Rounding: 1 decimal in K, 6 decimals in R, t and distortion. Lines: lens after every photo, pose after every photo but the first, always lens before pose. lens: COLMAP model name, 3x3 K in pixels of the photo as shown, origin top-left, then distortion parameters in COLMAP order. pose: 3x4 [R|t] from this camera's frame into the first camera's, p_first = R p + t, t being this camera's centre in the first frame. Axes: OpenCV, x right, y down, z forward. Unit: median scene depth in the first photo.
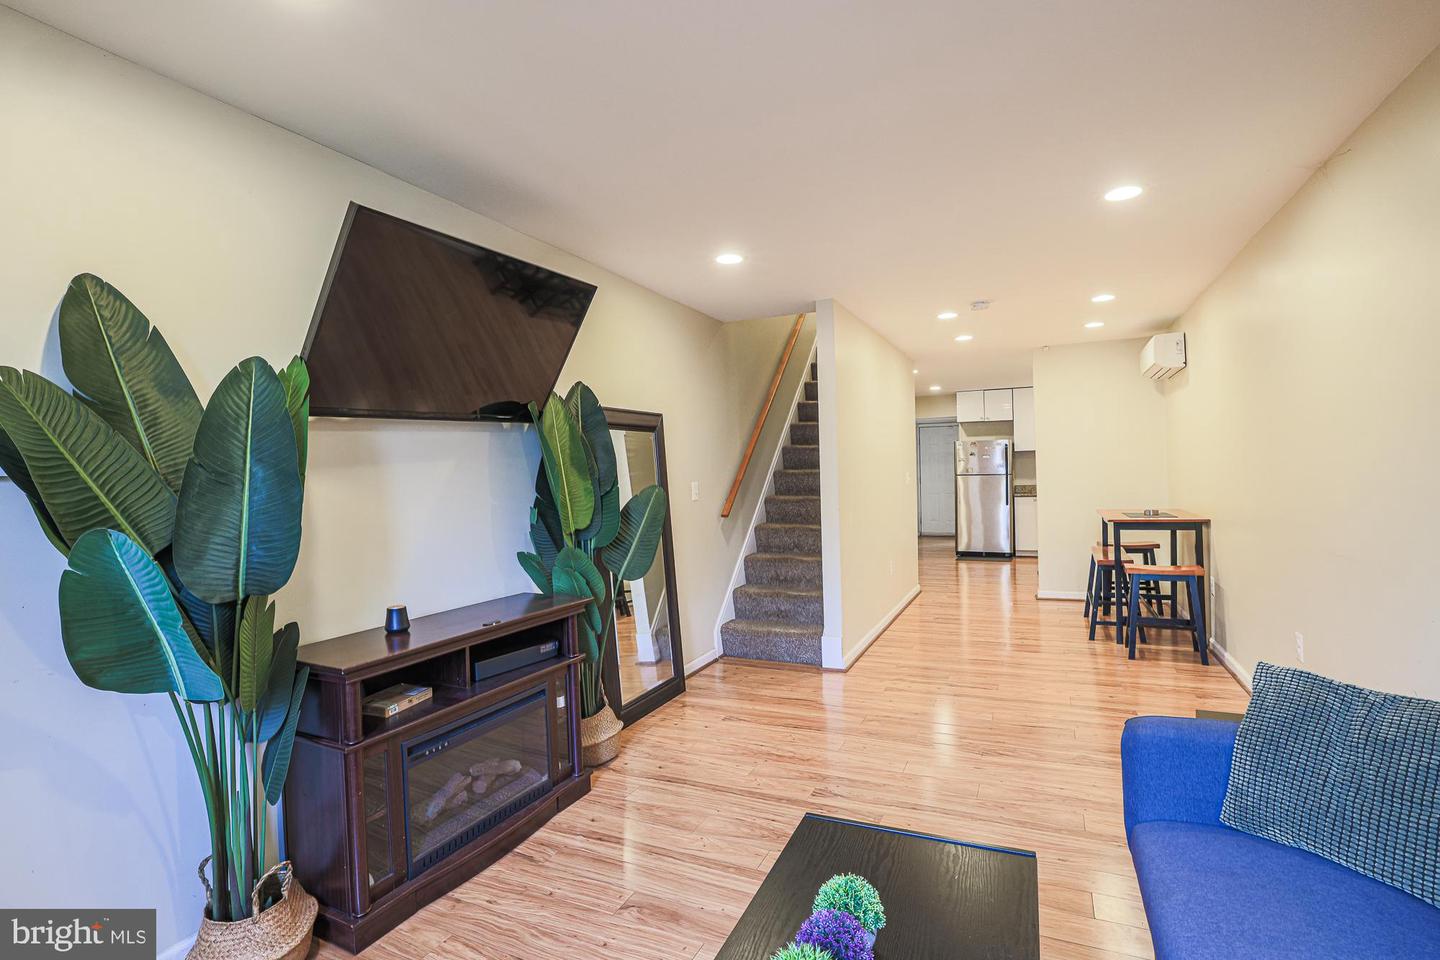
lens RADIAL K [[690.9, 0, 682.7], [0, 690.9, 474.4], [0, 0, 1]] dist [-0.032232, 0.000590]
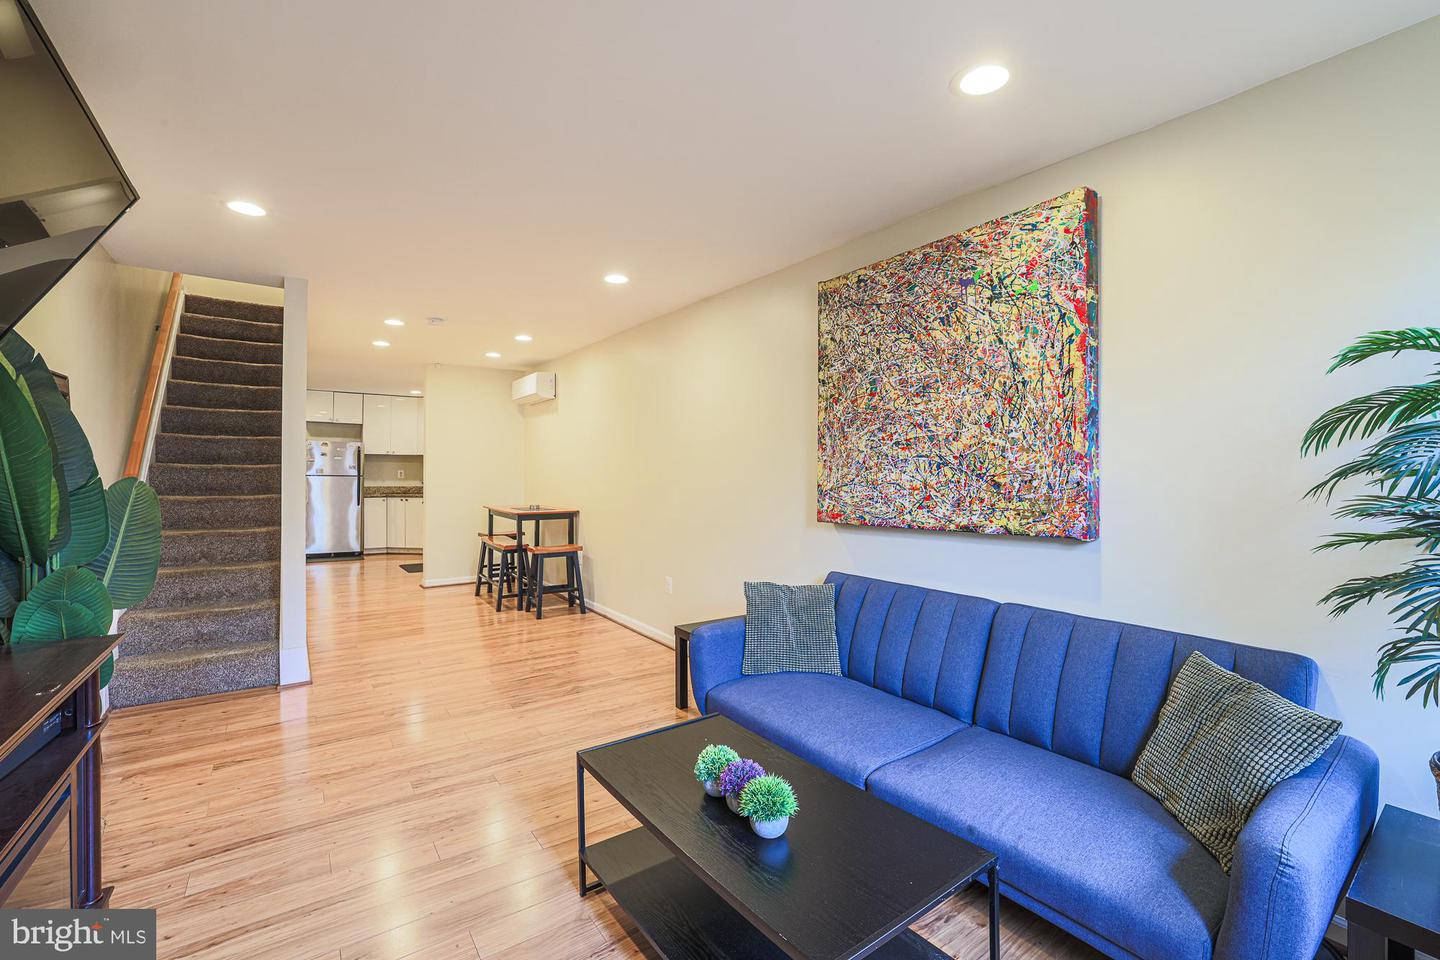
lens RADIAL K [[642.9, 0, 748.8], [0, 642.9, 477.4], [0, 0, 1]] dist [-0.045181, 0.019722]
pose [[0.451070, 0.021267, 0.892235, -0.249909], [-0.019259, 0.999715, -0.014093, 0.009310], [-0.892281, -0.010826, 0.451351, 0.087179]]
